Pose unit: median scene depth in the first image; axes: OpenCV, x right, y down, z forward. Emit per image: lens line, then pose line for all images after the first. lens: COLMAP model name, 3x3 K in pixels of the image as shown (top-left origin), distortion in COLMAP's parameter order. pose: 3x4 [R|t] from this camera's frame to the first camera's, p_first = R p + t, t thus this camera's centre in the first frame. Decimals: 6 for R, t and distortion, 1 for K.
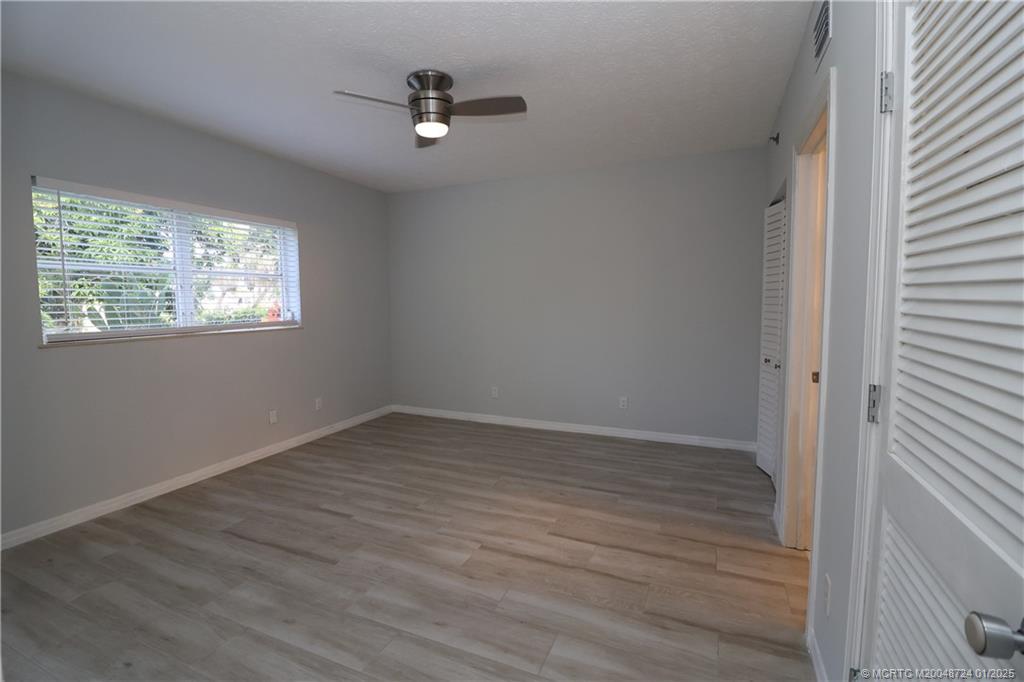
lens RADIAL K [[468.9, 0, 506.7], [0, 468.9, 339.6], [0, 0, 1]] dist [-0.013598, -0.006367]
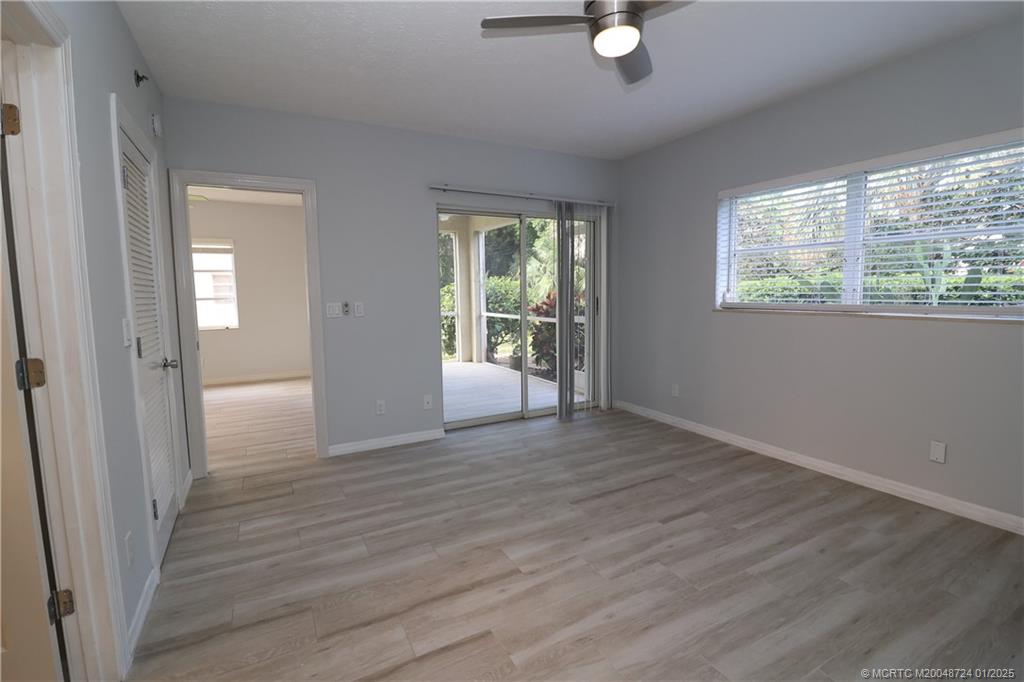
lens RADIAL K [[468.9, 0, 506.5], [0, 468.9, 337.4], [0, 0, 1]] dist [-0.013598, -0.006367]
pose [[-0.624919, 0.101158, -0.774108, 0.518866], [-0.041275, 0.985902, 0.162155, -0.104575], [0.779598, 0.133285, -0.611933, 1.299331]]
